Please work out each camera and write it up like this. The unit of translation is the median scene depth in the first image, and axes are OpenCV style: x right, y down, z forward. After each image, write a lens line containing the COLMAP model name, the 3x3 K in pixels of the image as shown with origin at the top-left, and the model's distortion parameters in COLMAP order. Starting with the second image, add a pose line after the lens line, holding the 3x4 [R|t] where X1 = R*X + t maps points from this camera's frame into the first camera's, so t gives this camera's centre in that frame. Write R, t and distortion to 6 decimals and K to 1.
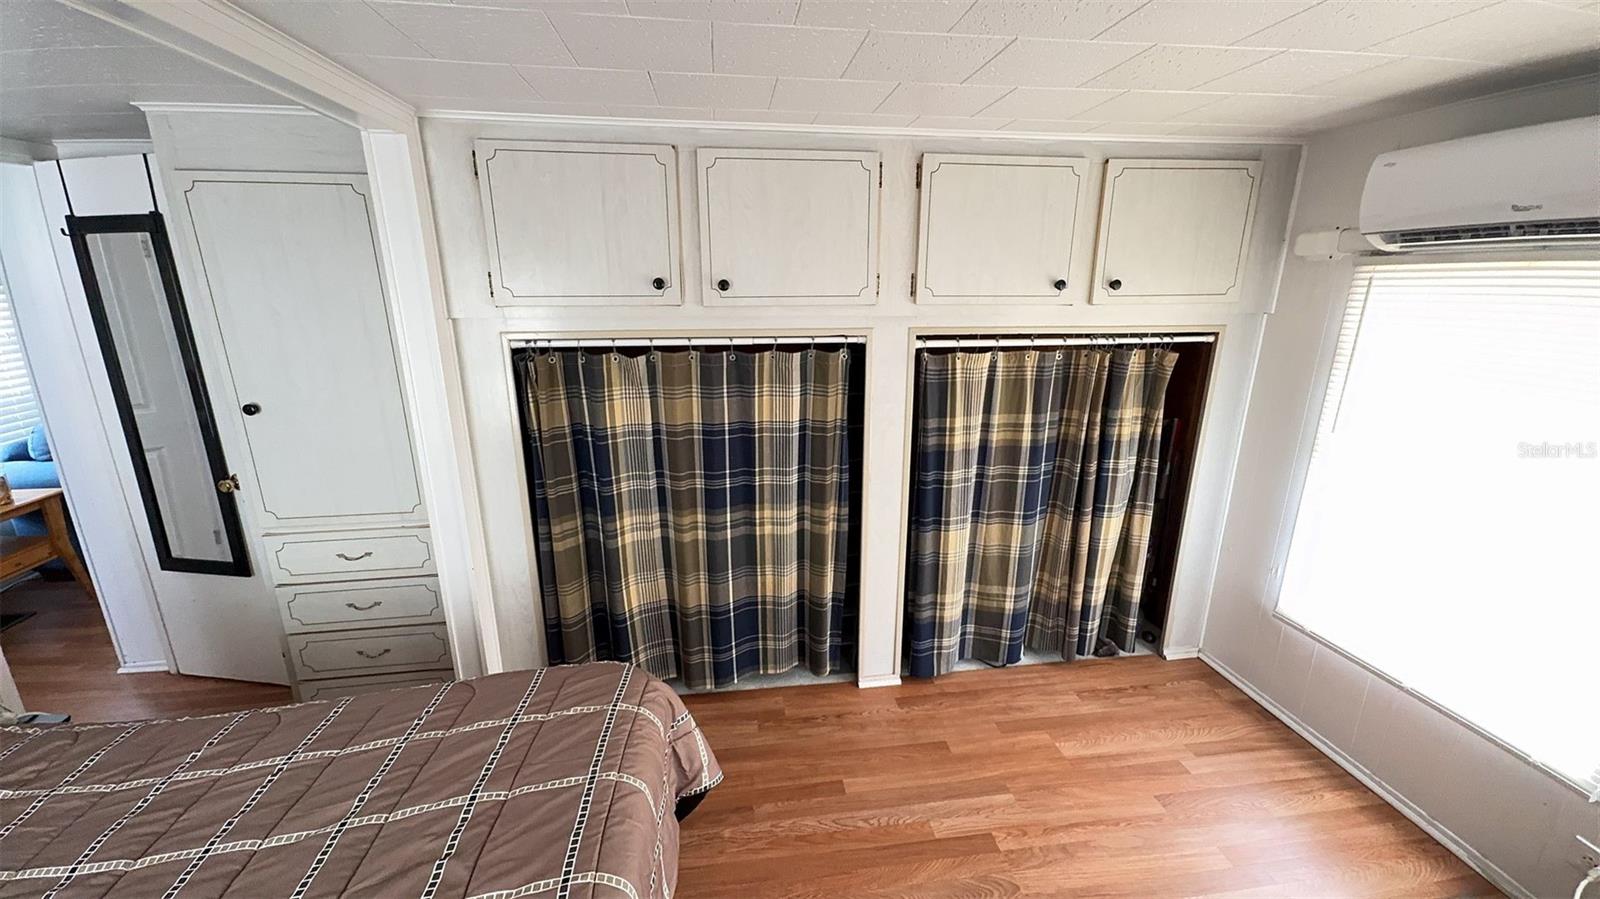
lens RADIAL K [[613.5, 0, 799.5], [0, 613.5, 447.0], [0, 0, 1]] dist [0.000698, -0.000207]
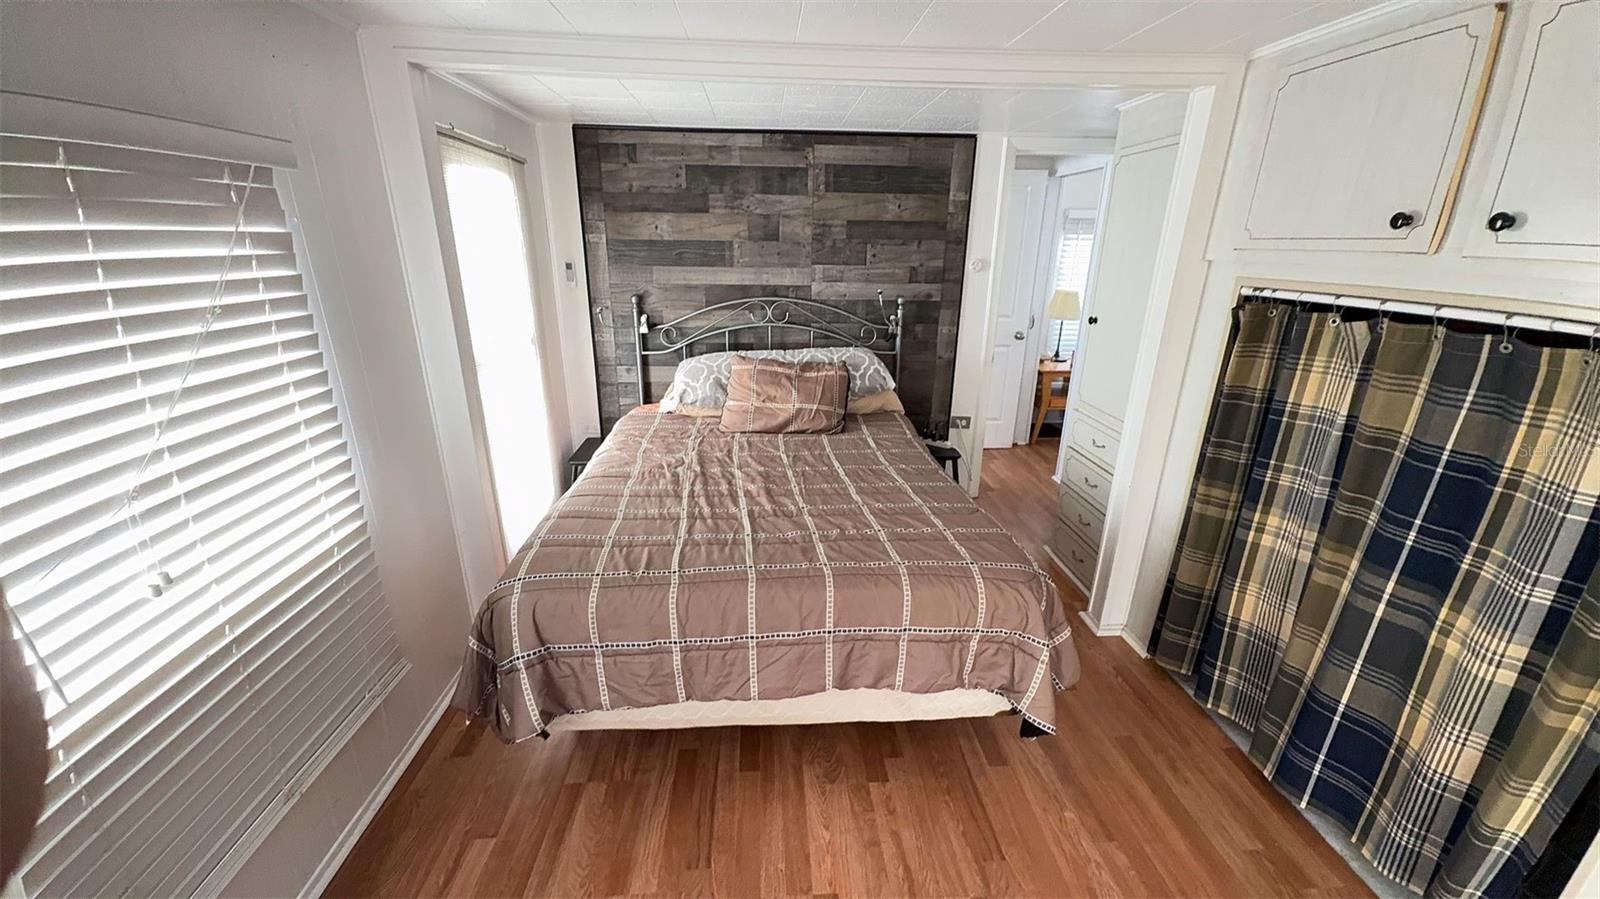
lens RADIAL K [[613.5, 0, 797.5], [0, 613.5, 447.2], [0, 0, 1]] dist [0.000698, -0.000207]
pose [[-0.071980, 0.321663, -0.944114, 0.517385], [-0.274437, 0.903646, 0.328799, -0.064585], [0.958907, 0.282767, 0.023232, 0.348992]]
